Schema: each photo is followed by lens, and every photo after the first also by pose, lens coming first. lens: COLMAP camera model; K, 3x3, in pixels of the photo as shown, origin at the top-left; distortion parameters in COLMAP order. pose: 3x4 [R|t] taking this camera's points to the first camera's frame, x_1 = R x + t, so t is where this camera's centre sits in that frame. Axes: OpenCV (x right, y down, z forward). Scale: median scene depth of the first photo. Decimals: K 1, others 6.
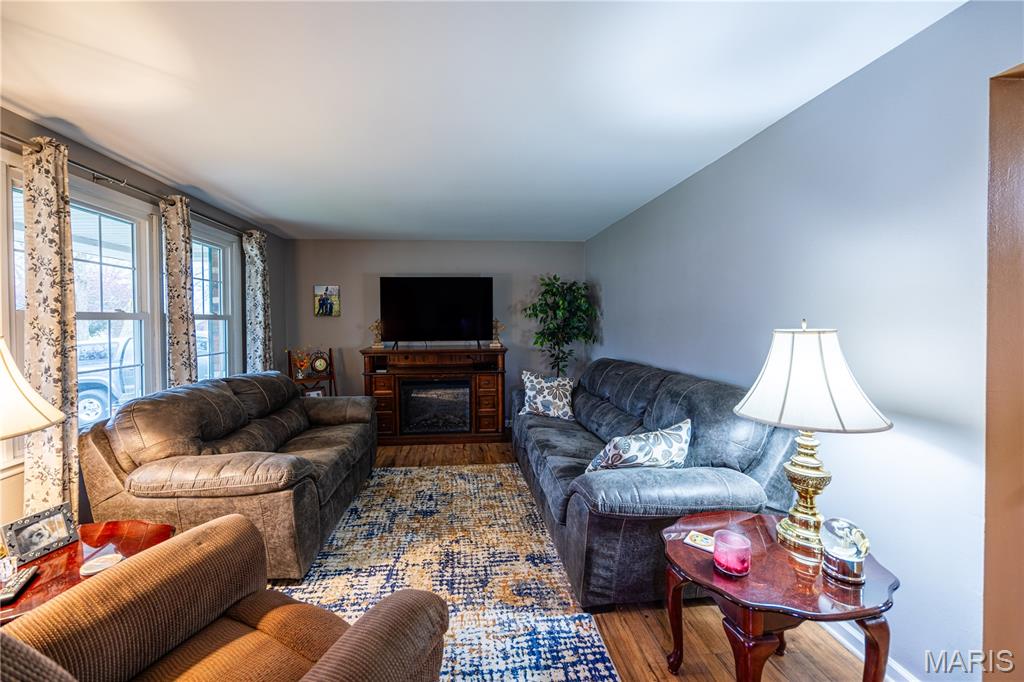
lens RADIAL K [[396.6, 0, 500.8], [0, 396.6, 328.0], [0, 0, 1]] dist [-0.006168, 0.000735]
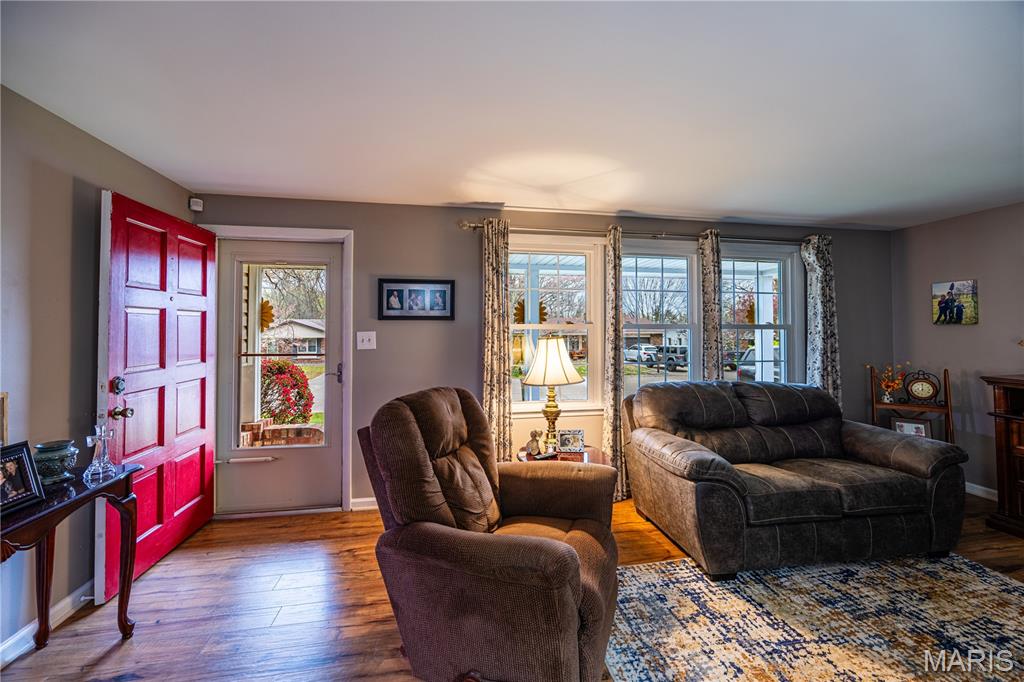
lens RADIAL K [[396.6, 0, 501.6], [0, 396.6, 319.7], [0, 0, 1]] dist [-0.006168, 0.000735]
pose [[0.093770, -0.017992, -0.995431, 0.365175], [-0.022299, 0.999548, -0.020168, -0.010760], [0.995344, 0.024089, 0.093327, 0.235275]]
